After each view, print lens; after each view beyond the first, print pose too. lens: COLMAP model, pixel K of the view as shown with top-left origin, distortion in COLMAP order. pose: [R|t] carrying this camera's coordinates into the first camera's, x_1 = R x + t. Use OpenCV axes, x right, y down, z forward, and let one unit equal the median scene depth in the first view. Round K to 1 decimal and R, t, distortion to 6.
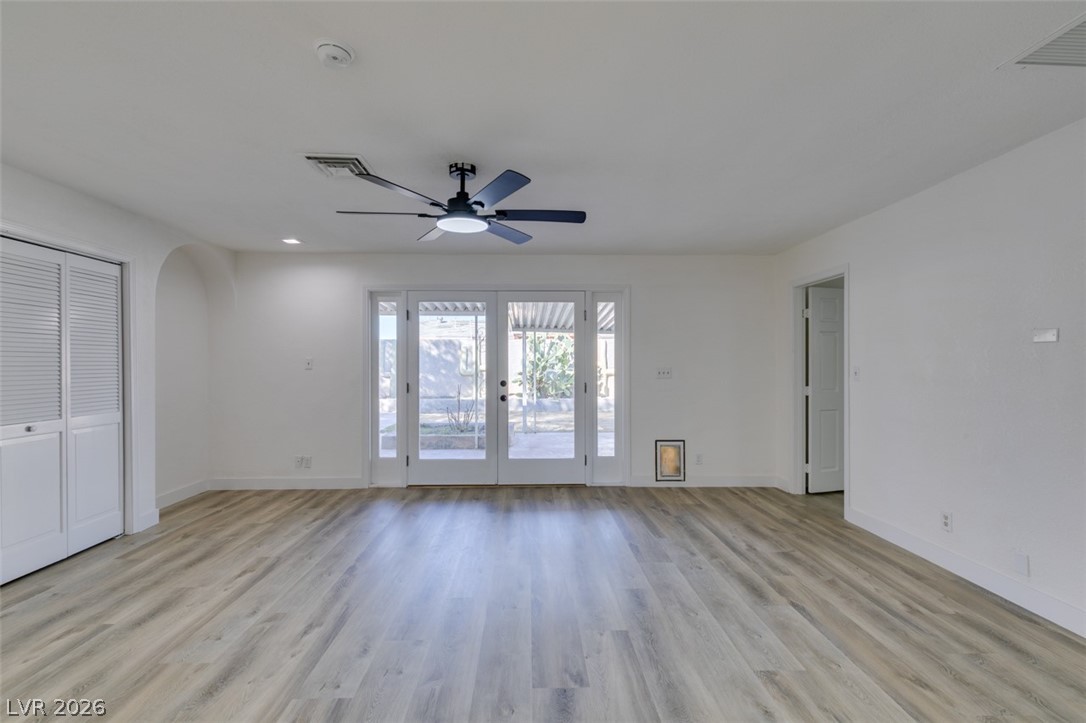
lens RADIAL K [[485.1, 0, 534.0], [0, 485.1, 364.2], [0, 0, 1]] dist [0.005846, -0.001861]
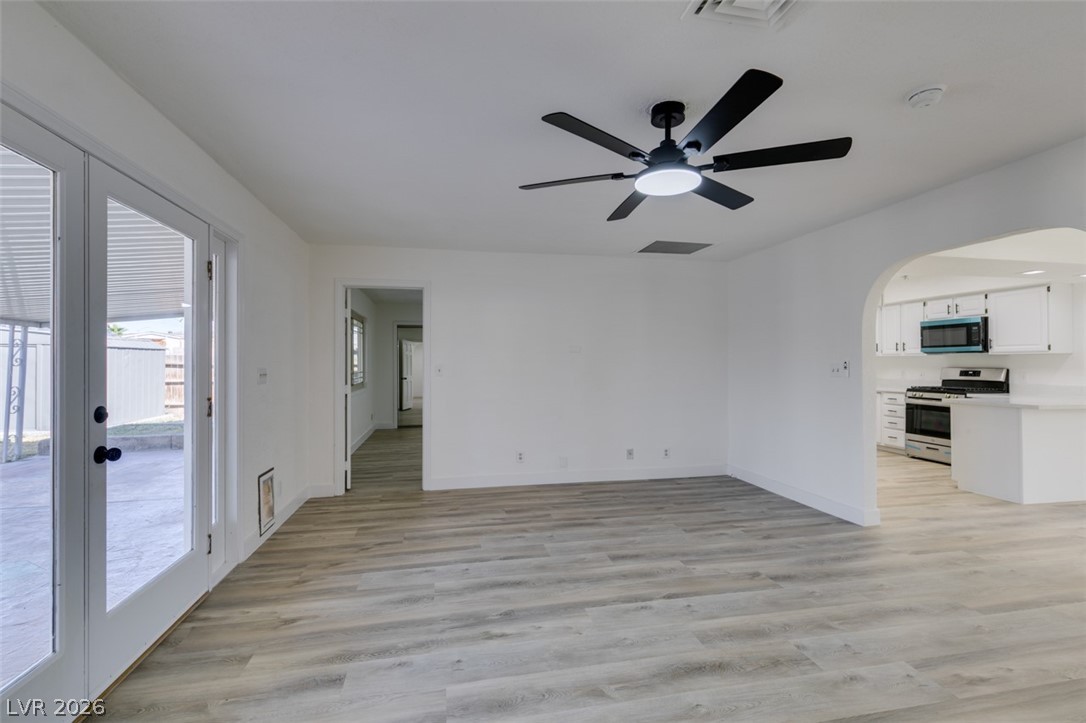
lens RADIAL K [[485.1, 0, 541.9], [0, 485.1, 360.0], [0, 0, 1]] dist [0.005846, -0.001861]
pose [[-0.182157, 0.007332, 0.983242, -0.494874], [0.002836, 0.999972, -0.006931, 0.001349], [-0.983265, 0.001526, -0.182172, 0.754626]]
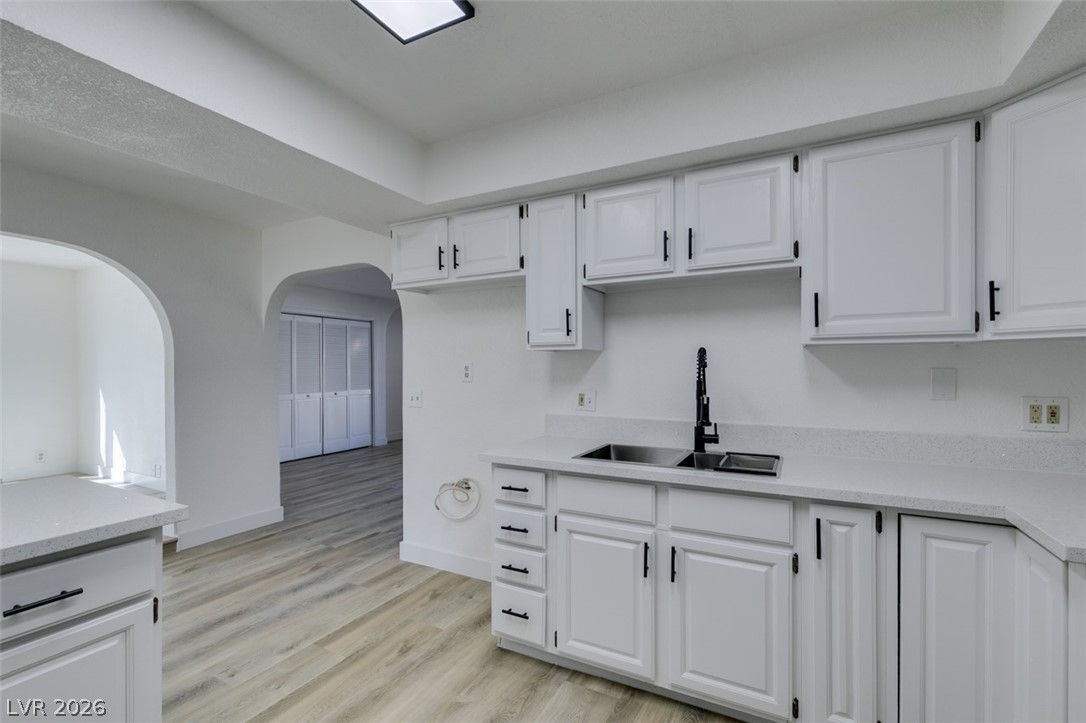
lens RADIAL K [[485.1, 0, 540.0], [0, 485.1, 367.8], [0, 0, 1]] dist [0.005846, -0.001861]
pose [[0.870188, -0.002277, -0.492715, 0.644087], [0.003672, 0.999992, 0.001864, -0.000819], [0.492707, -0.003431, 0.870189, -0.377584]]
